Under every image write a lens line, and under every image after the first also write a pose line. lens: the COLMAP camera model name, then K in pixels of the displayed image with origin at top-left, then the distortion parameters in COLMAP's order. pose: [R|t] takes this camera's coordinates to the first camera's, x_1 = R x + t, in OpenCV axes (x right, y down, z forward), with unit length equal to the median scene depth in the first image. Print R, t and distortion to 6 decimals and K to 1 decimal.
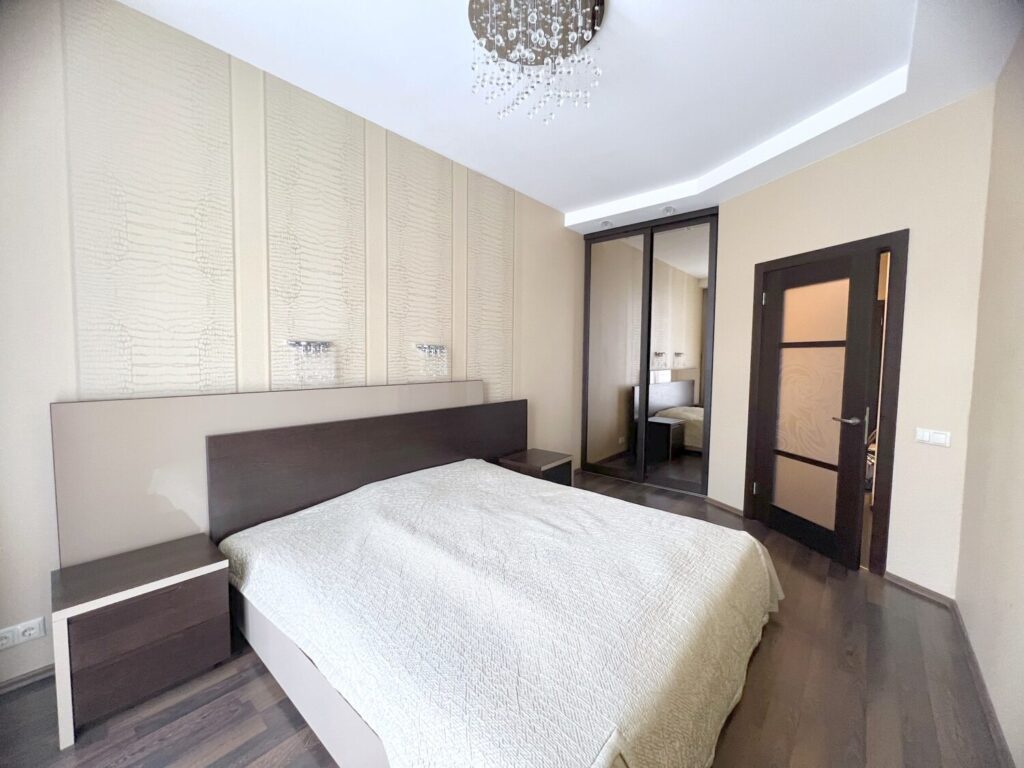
lens RADIAL K [[409.0, 0, 519.2], [0, 409.0, 383.0], [0, 0, 1]] dist [-0.006147, 0.000624]
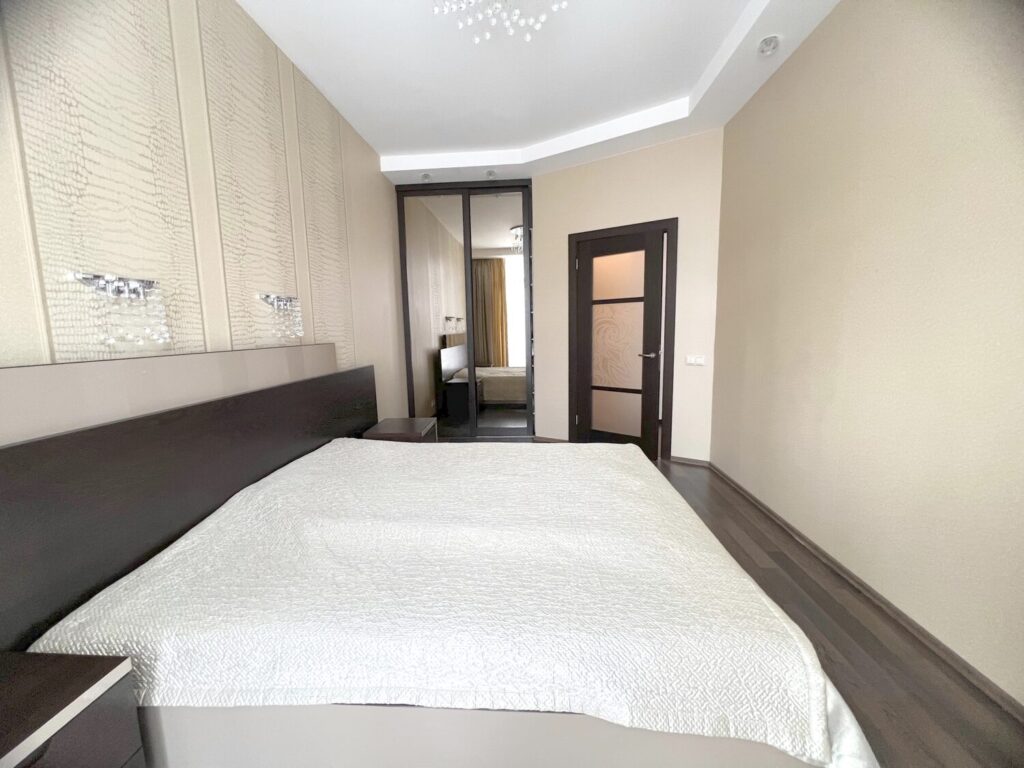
lens RADIAL K [[409.0, 0, 508.0], [0, 409.0, 382.9], [0, 0, 1]] dist [-0.006147, 0.000624]
pose [[0.796856, -0.105044, 0.594967, -0.351623], [0.069412, 0.994166, 0.082558, 0.033019], [-0.600168, -0.024489, 0.799499, 0.154097]]
